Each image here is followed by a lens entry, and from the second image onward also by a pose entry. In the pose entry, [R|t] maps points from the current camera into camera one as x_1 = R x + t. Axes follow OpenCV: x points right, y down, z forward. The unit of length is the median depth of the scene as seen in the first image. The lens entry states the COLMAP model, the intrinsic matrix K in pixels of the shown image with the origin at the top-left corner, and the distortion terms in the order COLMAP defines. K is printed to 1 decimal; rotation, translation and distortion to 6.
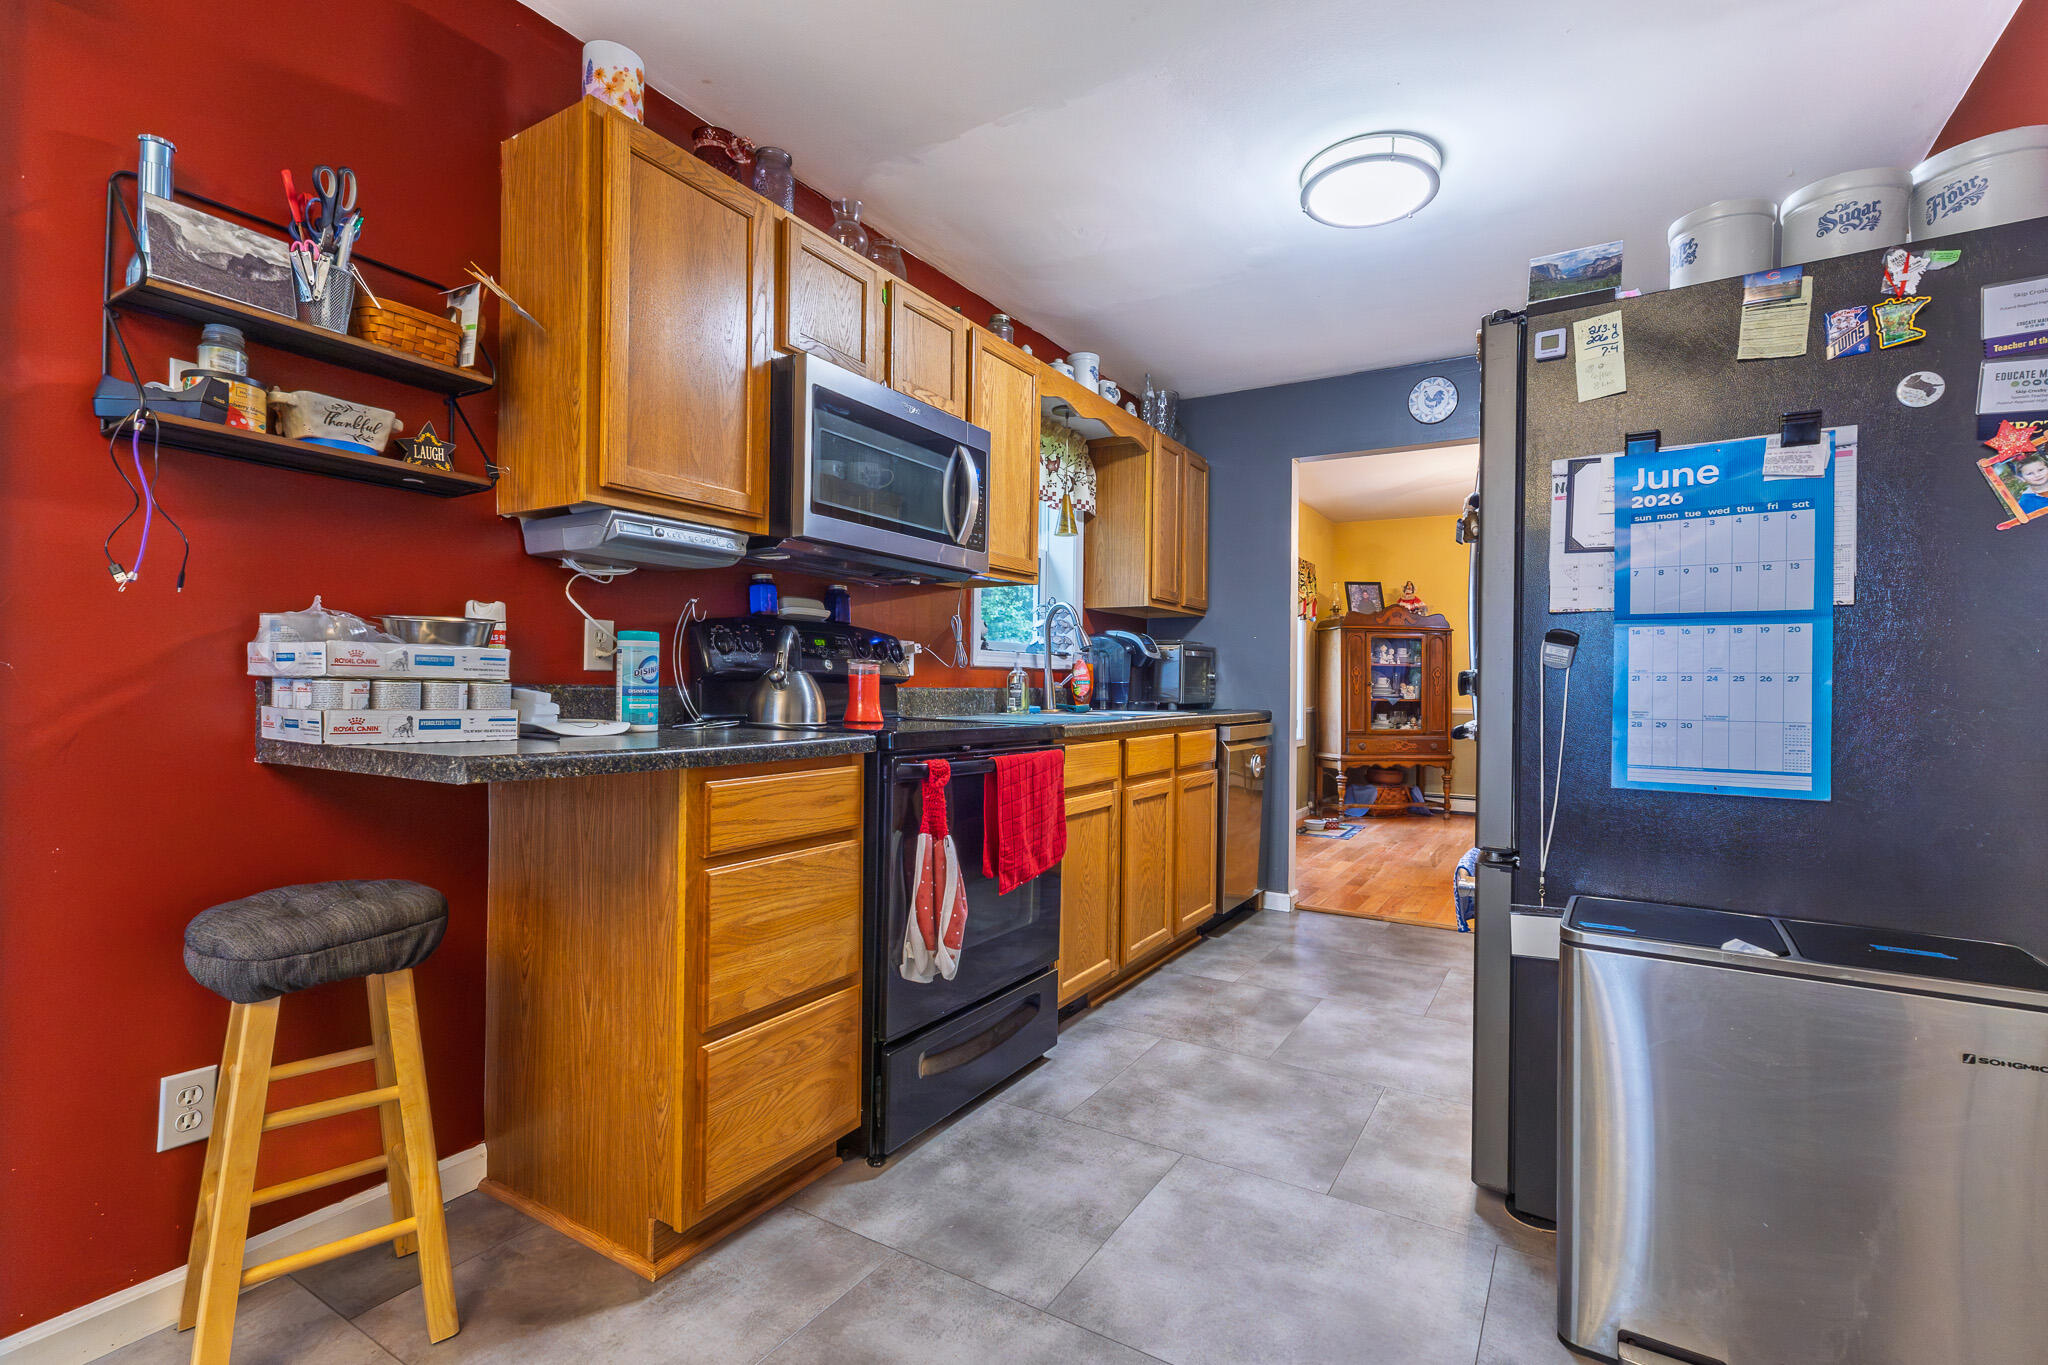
lens RADIAL K [[939.1, 0, 1031.4], [0, 939.1, 682.5], [0, 0, 1]] dist [-0.003417, 0.002882]
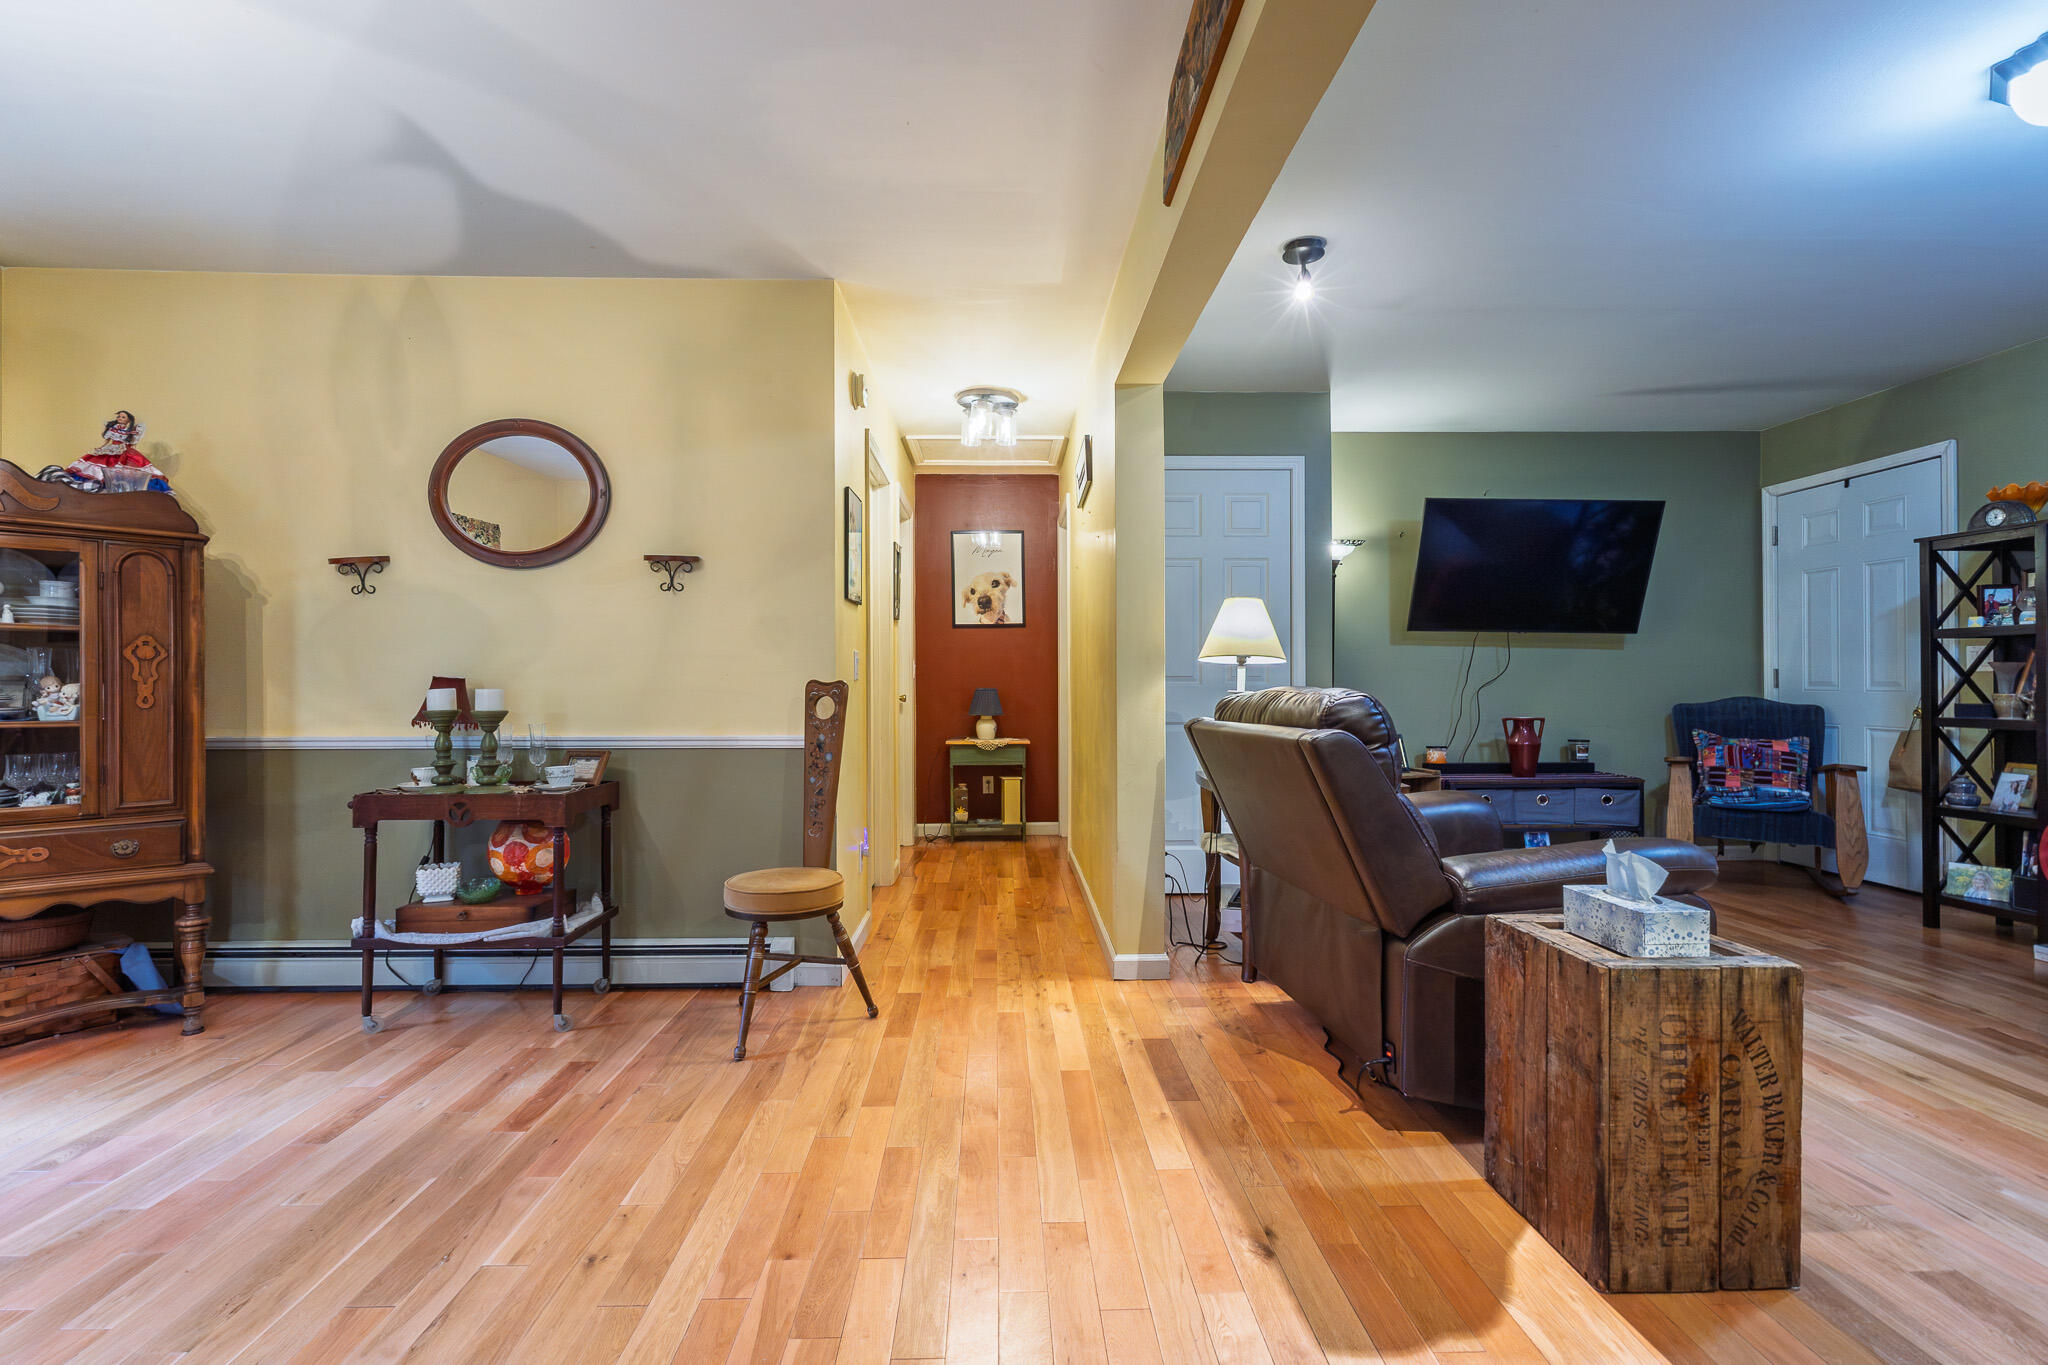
lens RADIAL K [[939.1, 0, 1019.9], [0, 939.1, 681.8], [0, 0, 1]] dist [-0.003417, 0.002882]
pose [[0.845423, -0.015053, 0.533885, 1.806161], [0.009546, 0.999869, 0.013075, 0.005101], [-0.534012, -0.005957, 0.845456, 1.717565]]
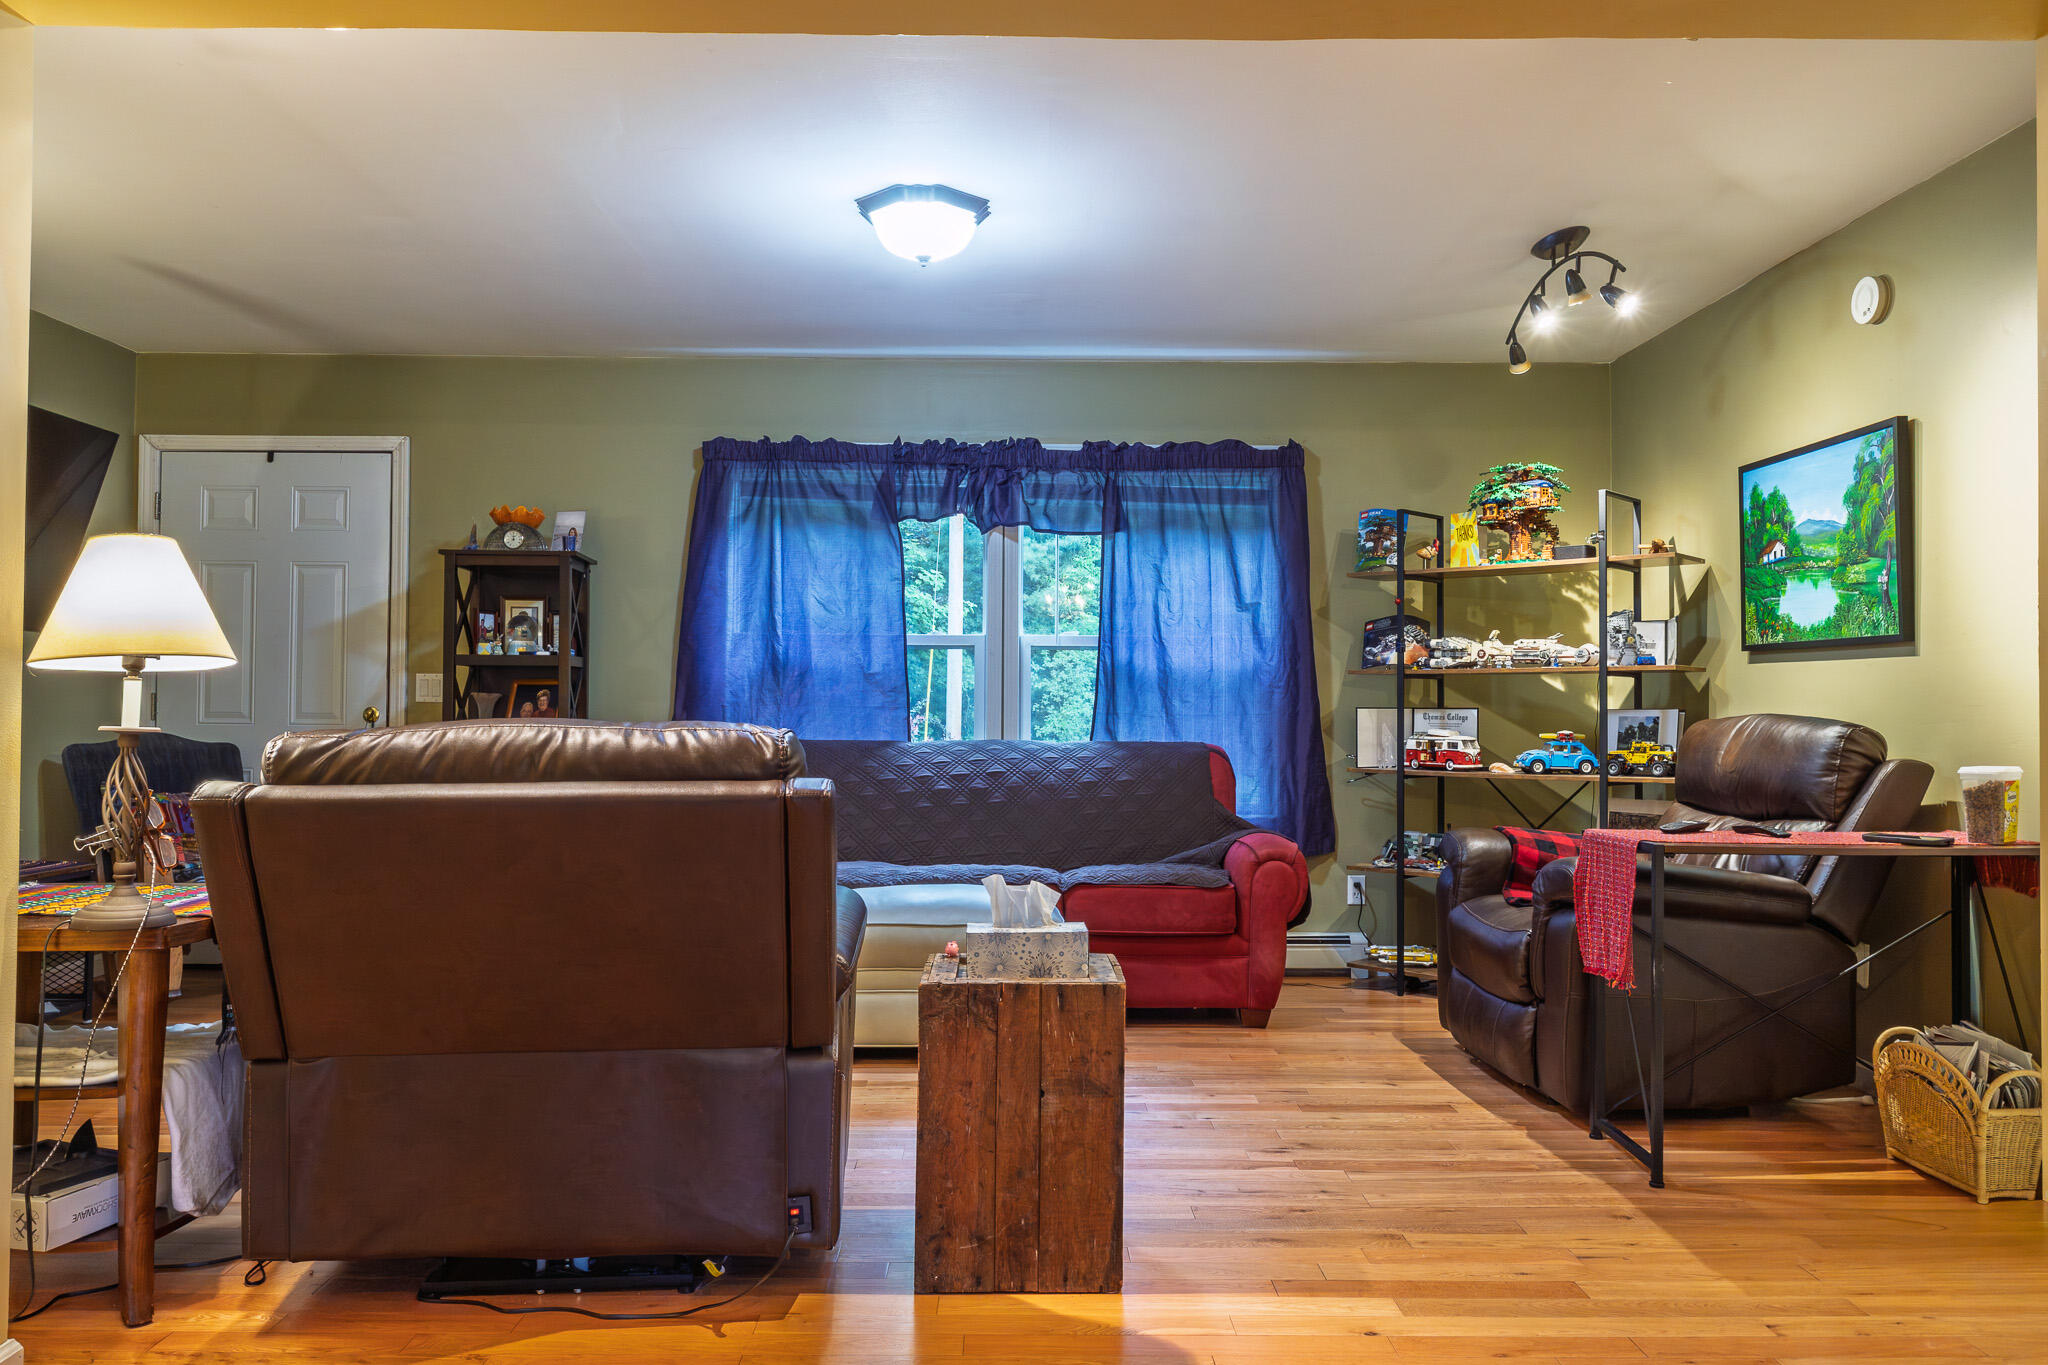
lens RADIAL K [[1537.2, 0, 1021.1], [0, 1537.2, 678.0], [0, 0, 1]] dist [0.002461, -0.013092]
pose [[-0.522554, 0.004478, 0.852595, 1.525553], [-0.020274, 0.999638, -0.017676, 0.011712], [-0.852365, -0.026523, -0.522274, 2.853784]]
